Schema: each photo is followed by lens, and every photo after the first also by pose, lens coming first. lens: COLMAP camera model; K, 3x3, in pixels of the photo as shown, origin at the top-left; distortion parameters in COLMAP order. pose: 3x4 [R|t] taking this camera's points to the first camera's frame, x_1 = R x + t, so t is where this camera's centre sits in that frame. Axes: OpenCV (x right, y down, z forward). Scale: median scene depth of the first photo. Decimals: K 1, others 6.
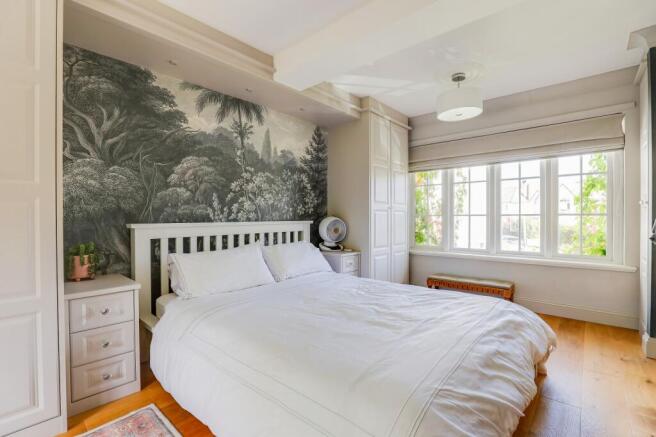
lens RADIAL K [[317.5, 0, 313.5], [0, 317.5, 212.6], [0, 0, 1]] dist [-0.035266, 0.000415]
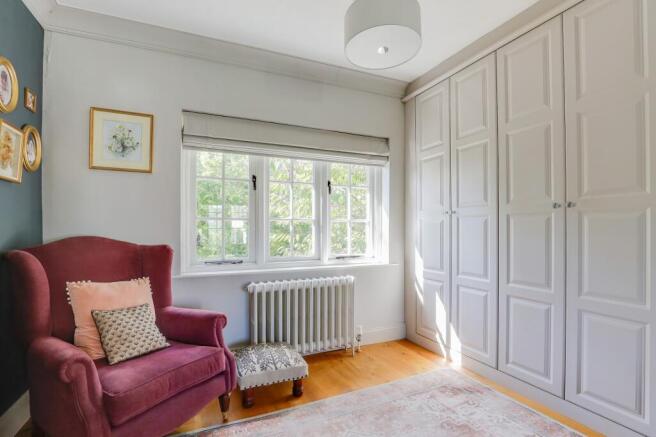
lens RADIAL K [[298.0, 0, 329.5], [0, 298.0, 228.4], [0, 0, 1]] dist [-0.030468, 0.000004]
pose [[-0.390356, -0.001831, -0.920662, 0.185301], [0.015103, 0.999851, -0.008392, 0.005776], [0.920540, -0.017181, -0.390270, 0.221975]]
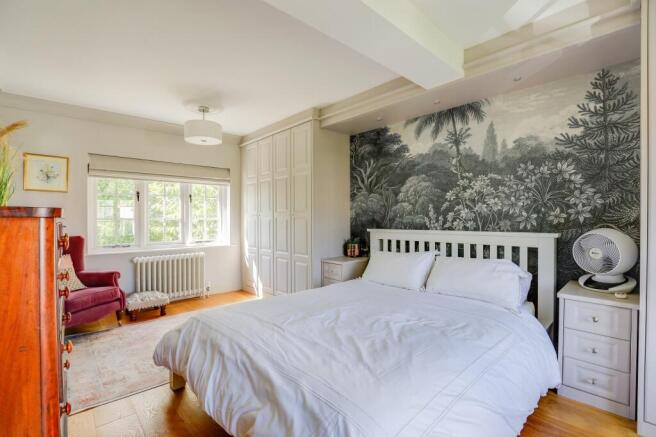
lens RADIAL K [[300.2, 0, 328.0], [0, 300.2, 218.5], [0, 0, 1]] dist [-0.029880, 0.000606]
pose [[-0.103451, 0.002610, -0.994631, 0.761258], [0.019741, 0.999805, 0.000570, -0.017167], [0.994439, -0.019576, -0.103483, 0.709347]]
